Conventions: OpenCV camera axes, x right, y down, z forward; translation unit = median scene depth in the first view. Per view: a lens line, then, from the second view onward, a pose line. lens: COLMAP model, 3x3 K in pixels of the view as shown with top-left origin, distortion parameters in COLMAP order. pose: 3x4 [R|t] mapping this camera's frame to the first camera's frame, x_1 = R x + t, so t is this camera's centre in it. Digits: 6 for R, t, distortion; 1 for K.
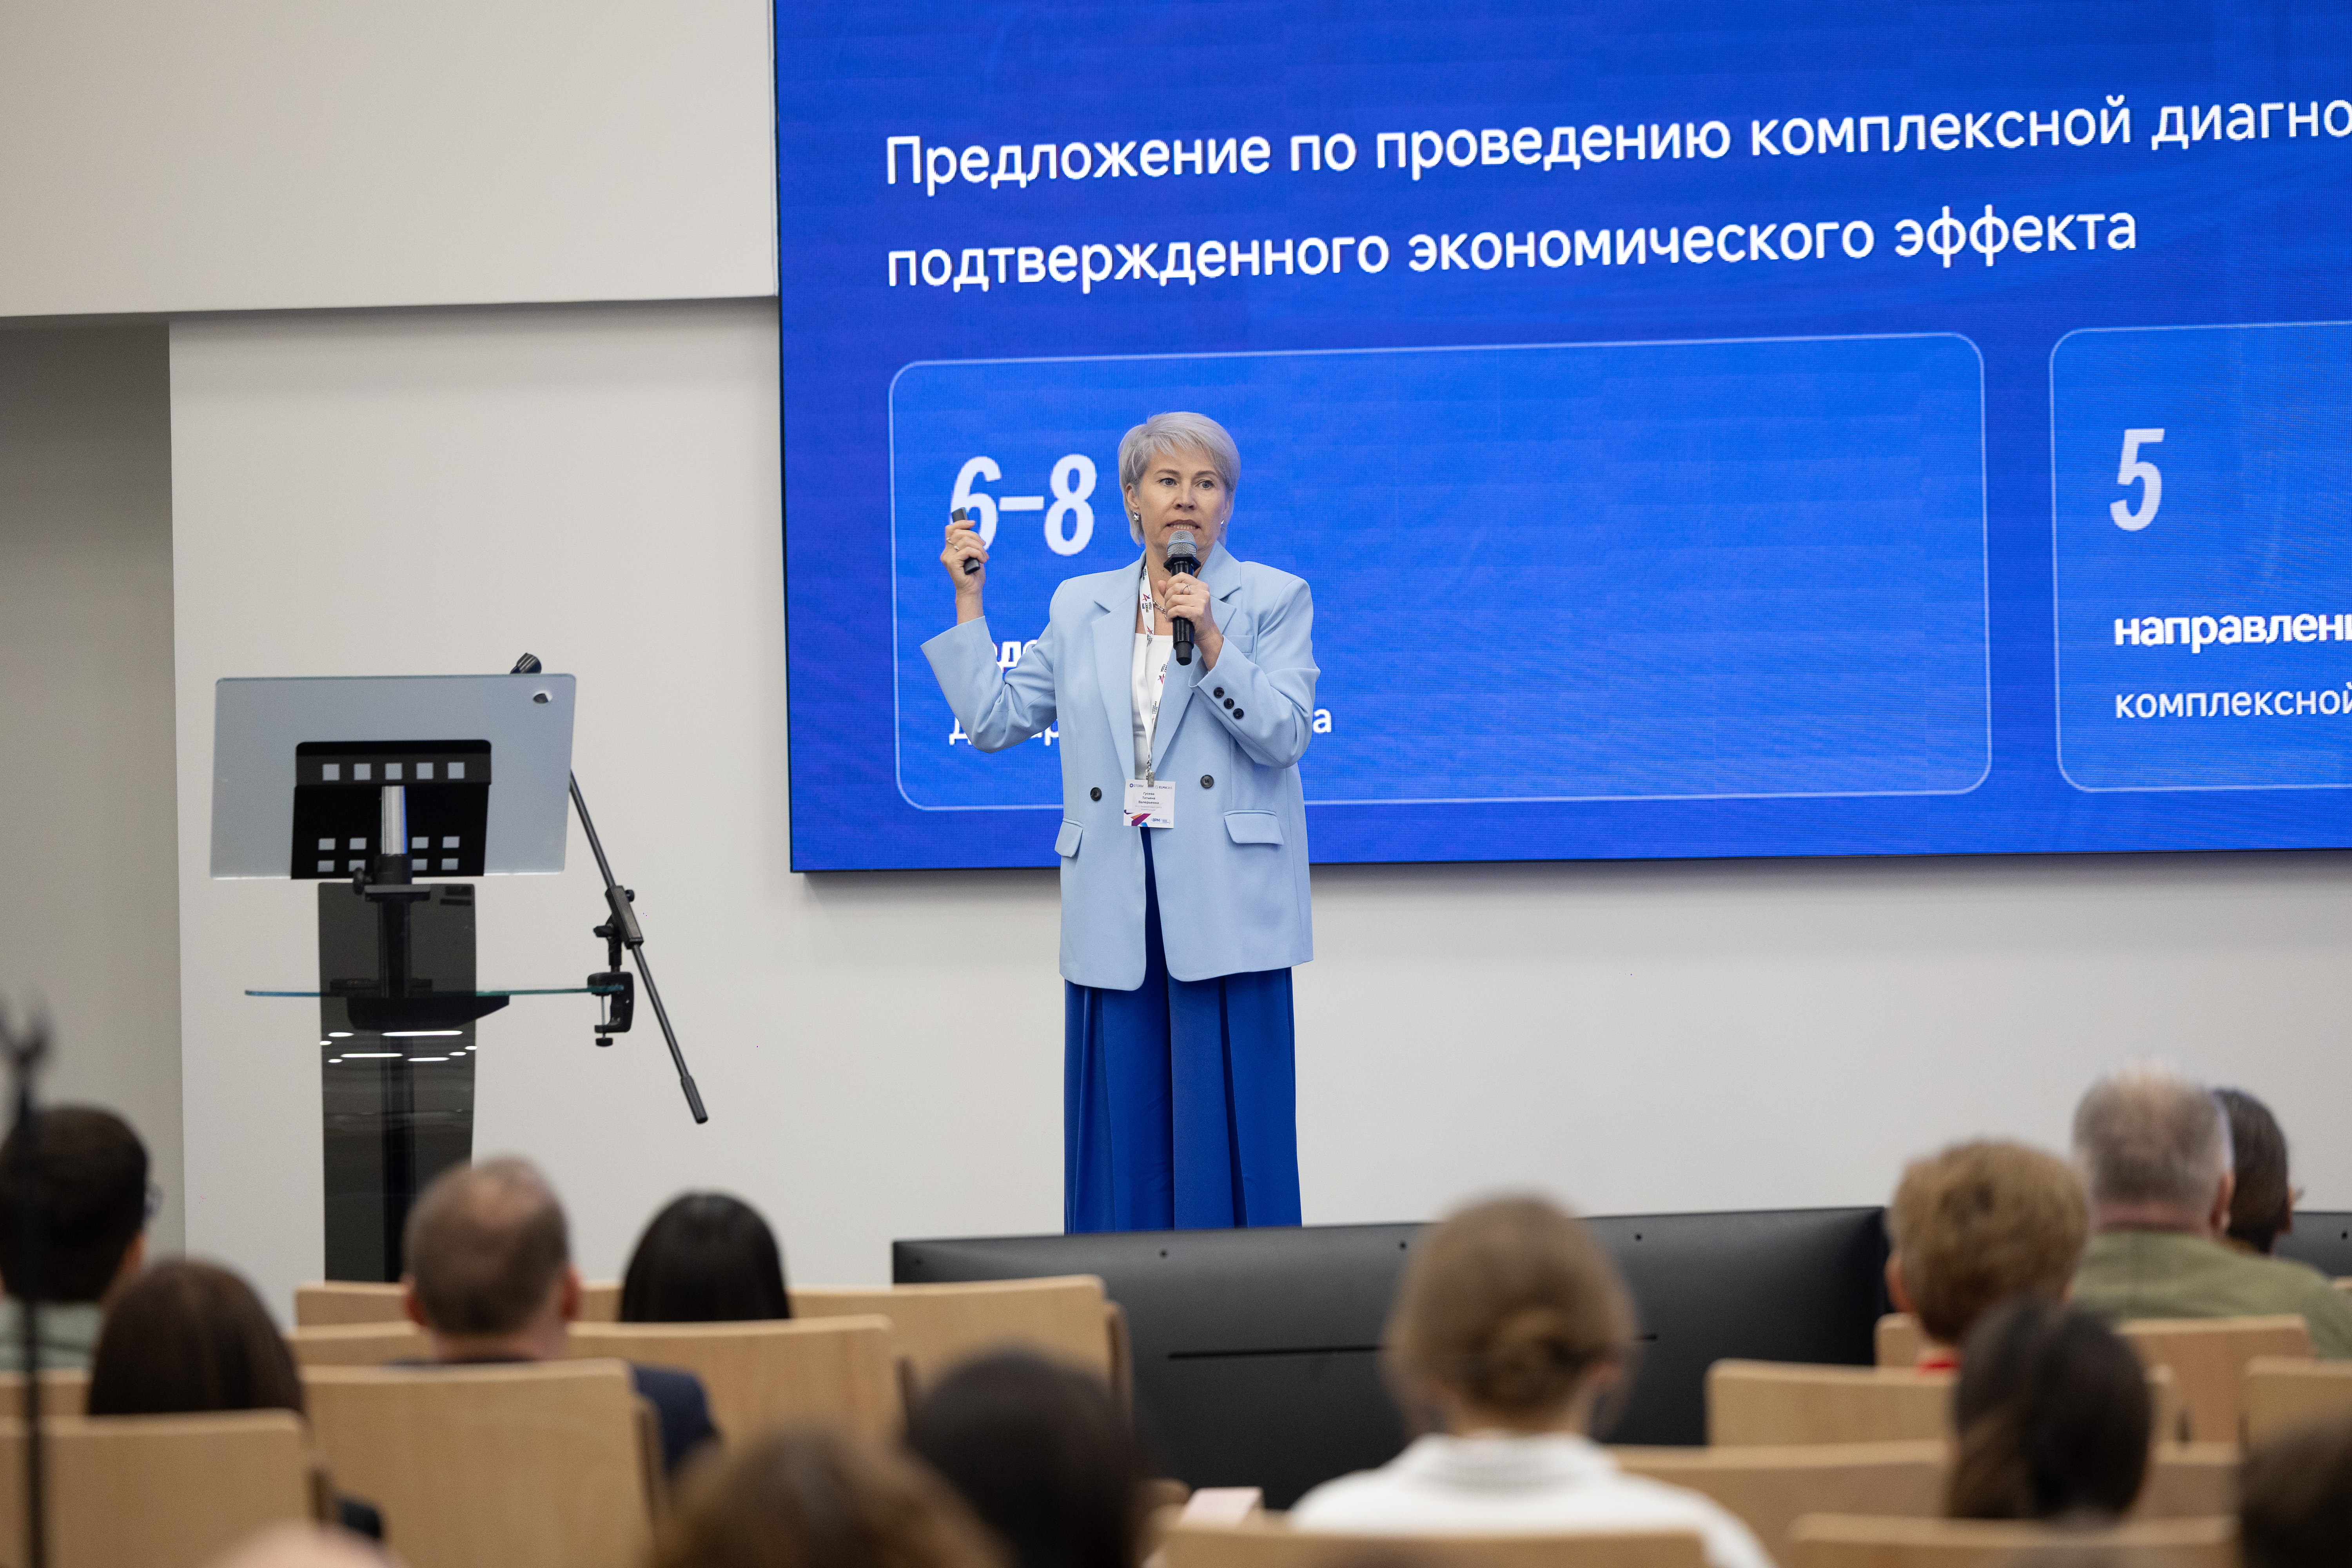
lens RADIAL K [[10783.1, 0, 1168.4], [0, 10783.1, 779.7], [0, 0, 1]] dist [-0.019175, 3.548897]
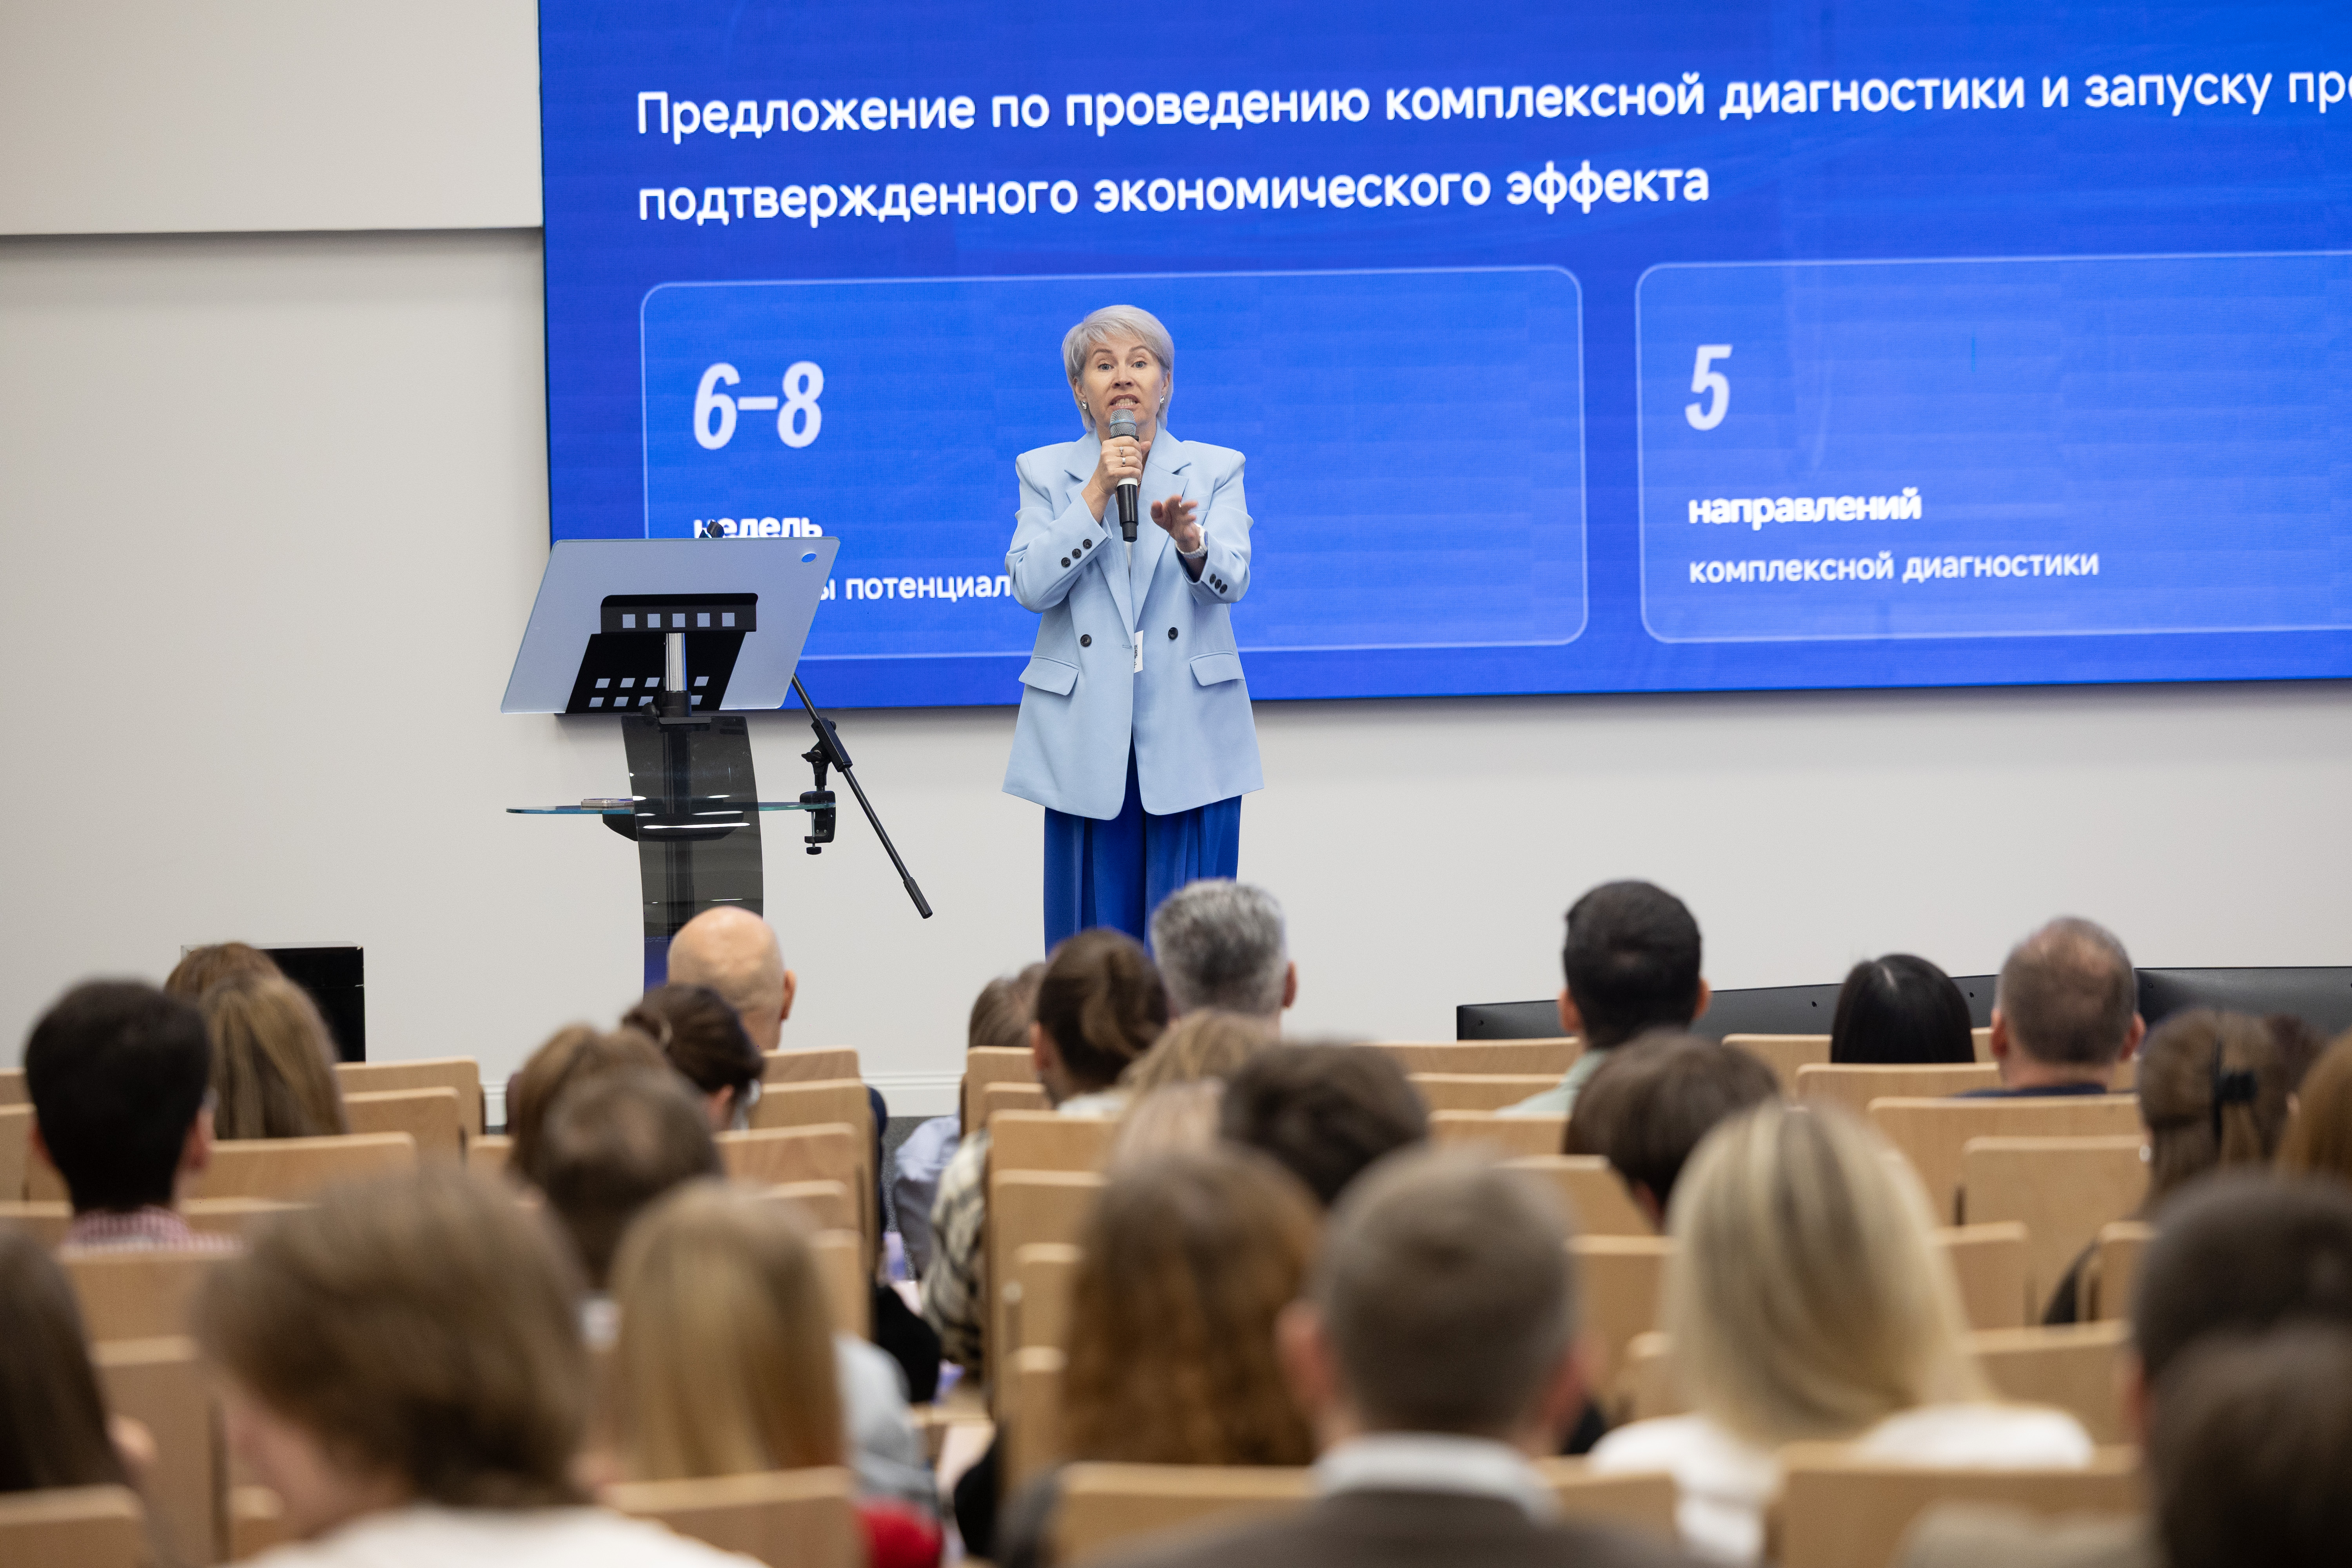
lens RADIAL K [[8773.5, 0, 1162.4], [0, 8773.5, 841.2], [0, 0, 1]] dist [0.024024, -1.118665]
pose [[0.955256, -0.009164, 0.295639, -0.260971], [0.003649, 0.999809, 0.019203, 0.004303], [-0.295758, -0.017266, 0.955107, 0.062629]]
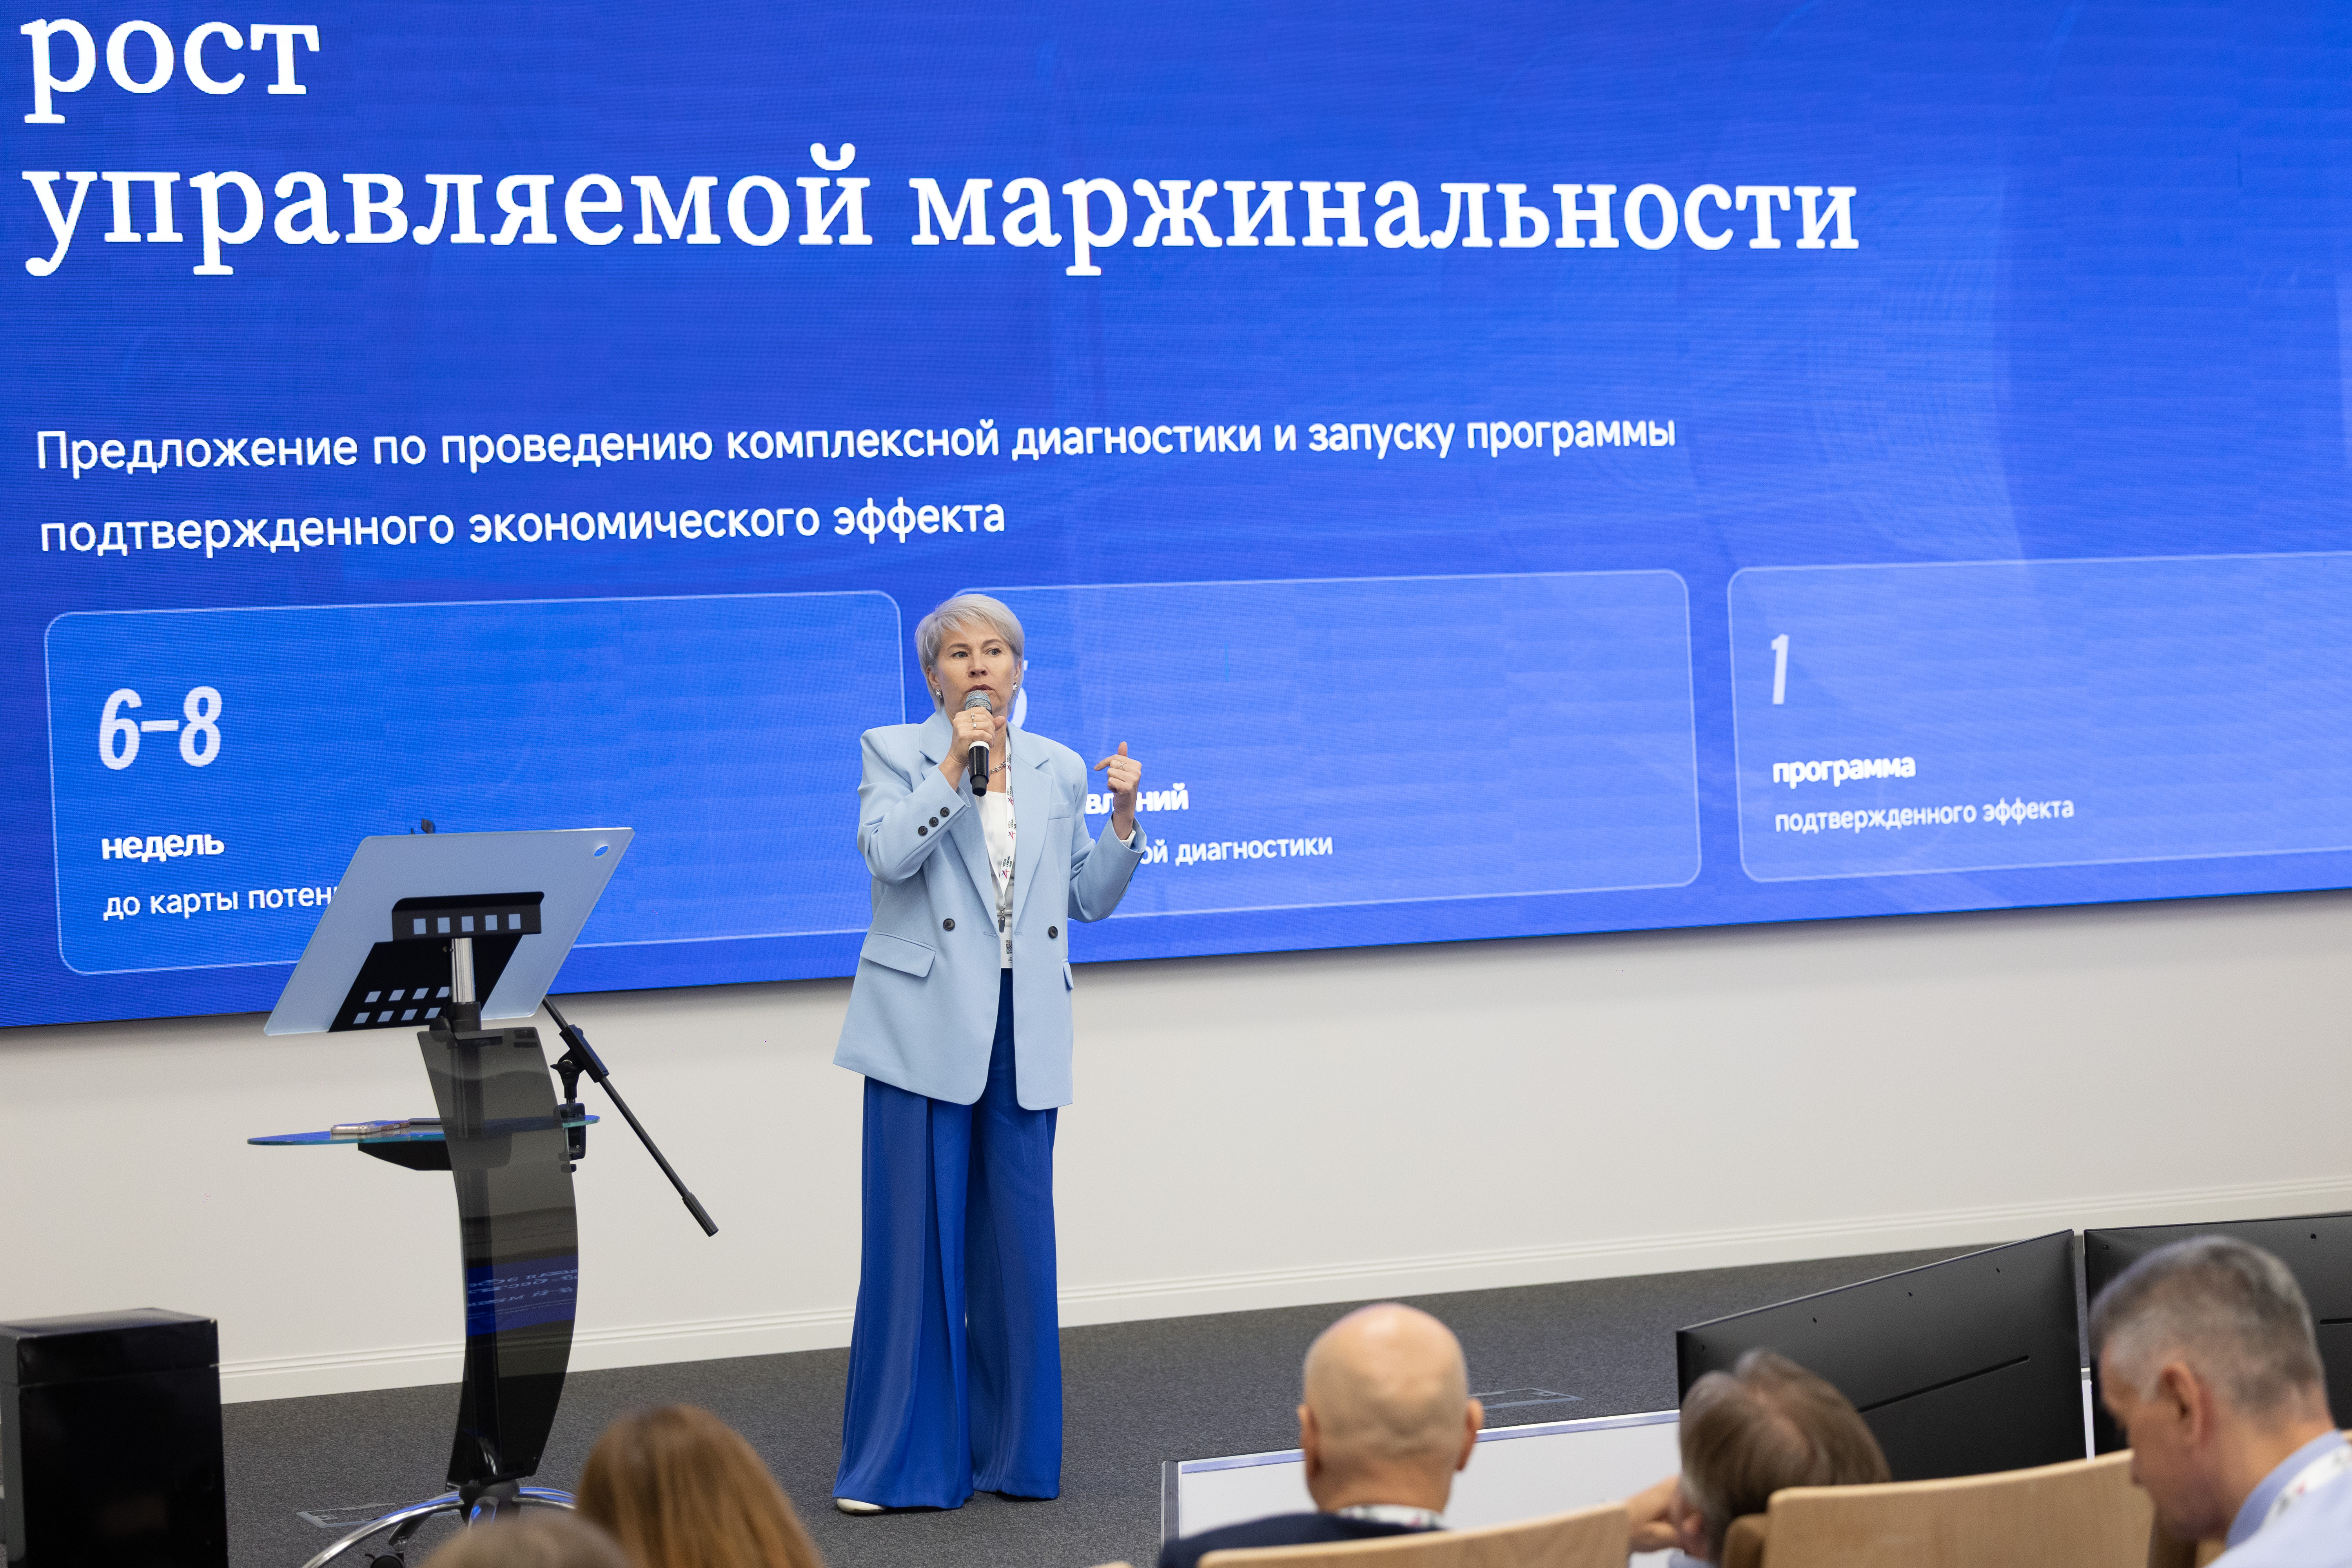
lens RADIAL K [[4606.9, 0, 1173.6], [0, 4606.9, 813.6], [0, 0, 1]] dist [-0.059809, 0.389151]
pose [[0.784729, -0.015940, 0.619634, -0.255232], [0.037734, 0.999044, -0.022088, 0.000781], [-0.618689, 0.040715, 0.784580, 0.516465]]
